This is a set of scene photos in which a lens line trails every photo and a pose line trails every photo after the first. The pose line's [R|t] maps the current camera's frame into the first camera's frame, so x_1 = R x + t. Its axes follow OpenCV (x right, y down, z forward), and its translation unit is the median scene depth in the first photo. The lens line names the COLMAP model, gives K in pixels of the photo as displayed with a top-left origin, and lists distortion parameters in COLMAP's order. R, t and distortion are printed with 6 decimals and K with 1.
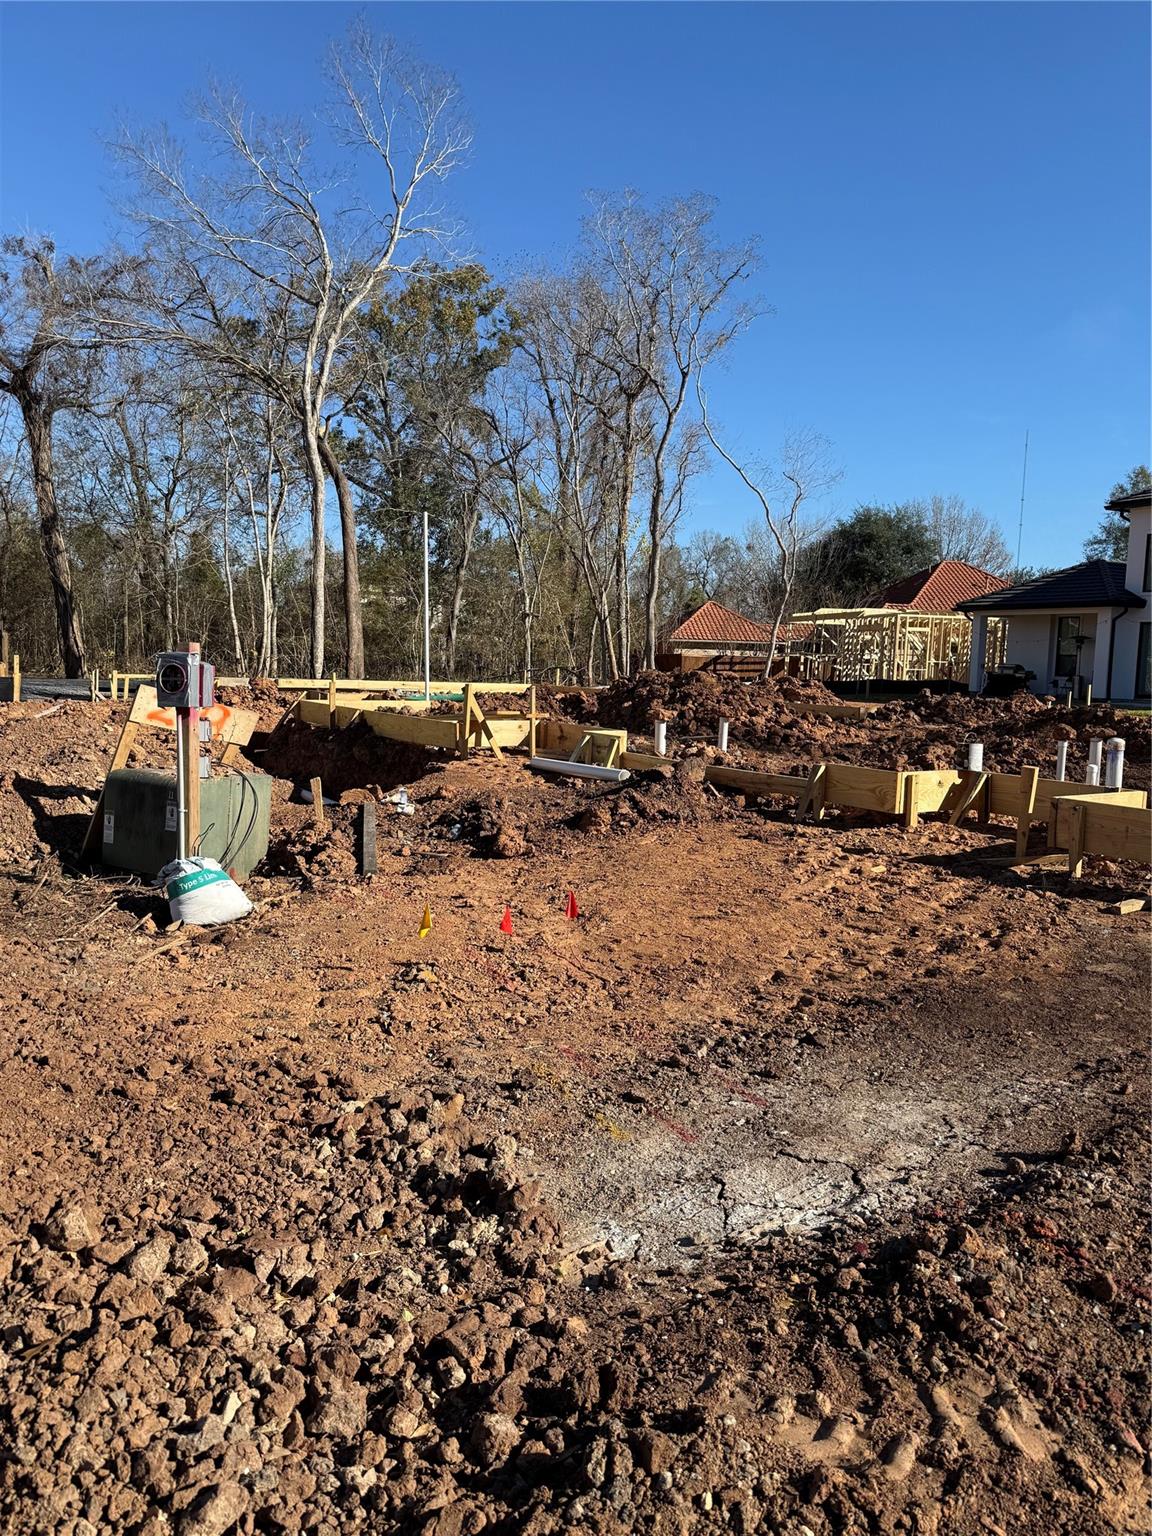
lens RADIAL K [[1070.8, 0, 514.5], [0, 1070.8, 766.3], [0, 0, 1]] dist [0.056983, -0.138294]
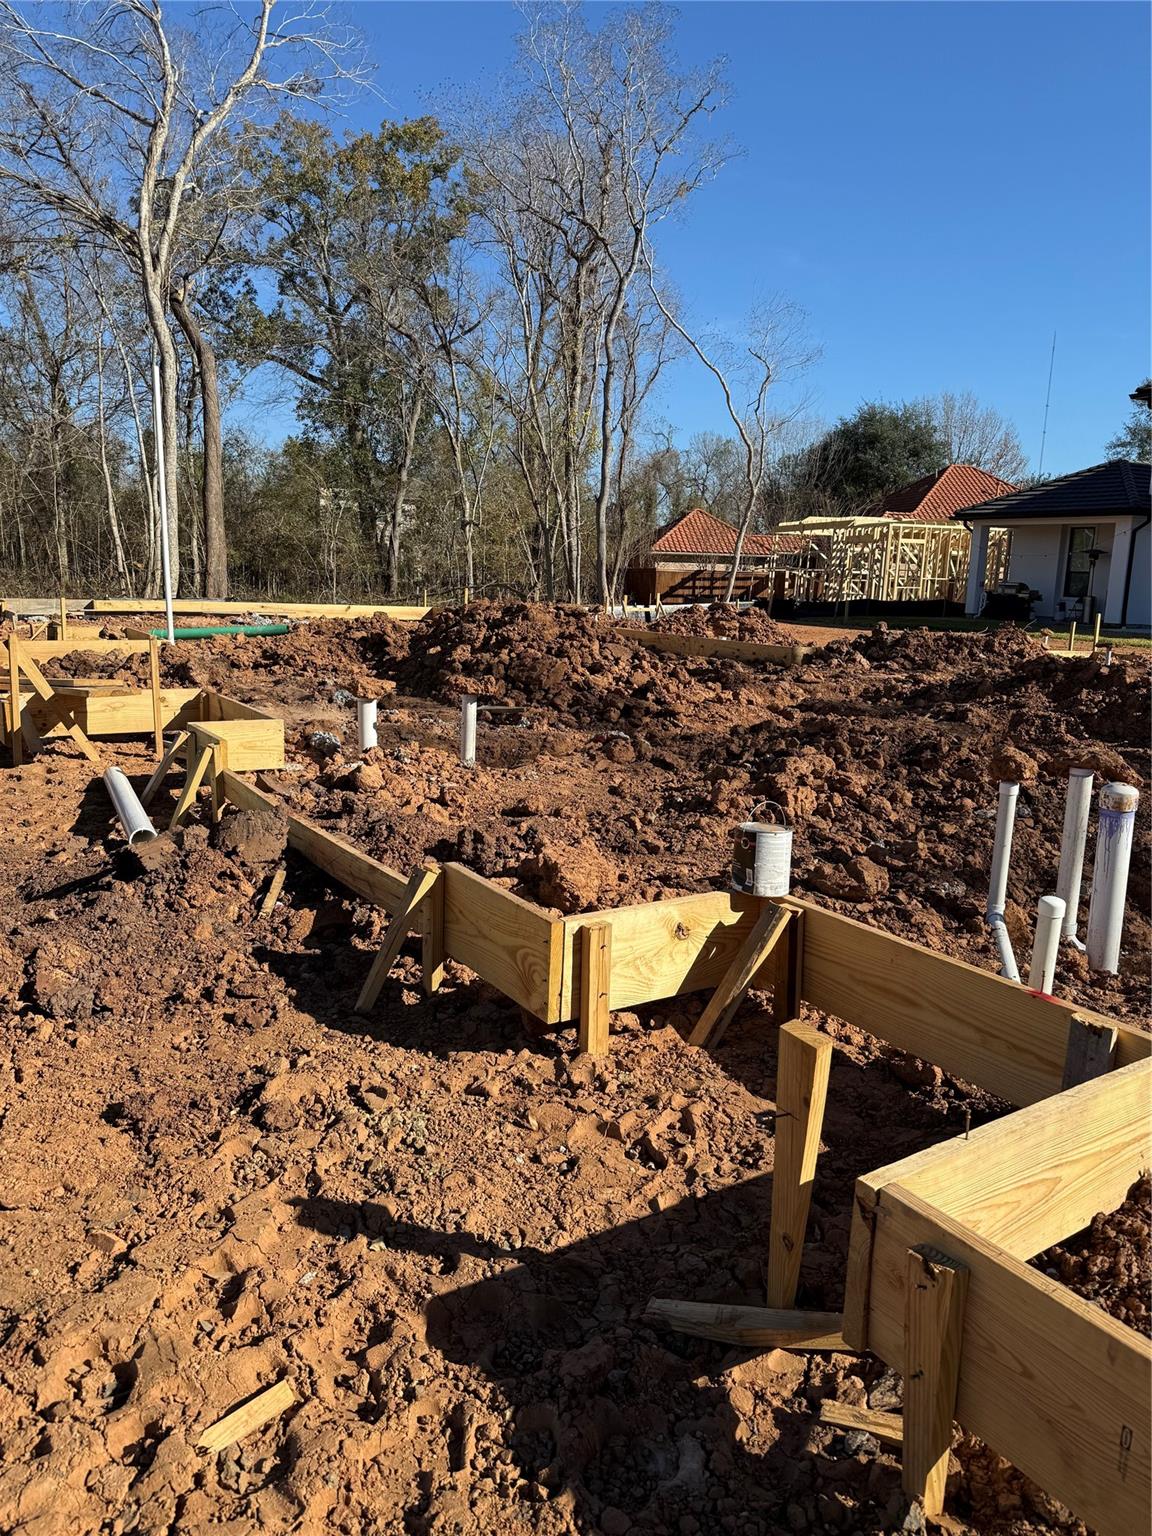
lens RADIAL K [[1059.8, 0, 571.9], [0, 1059.8, 766.8], [0, 0, 1]] dist [-0.007375, -0.009411]
pose [[0.999711, -0.004409, 0.023624, 0.078031], [0.002412, 0.996472, 0.083892, -0.017737], [-0.023910, -0.083811, 0.996195, 0.137880]]
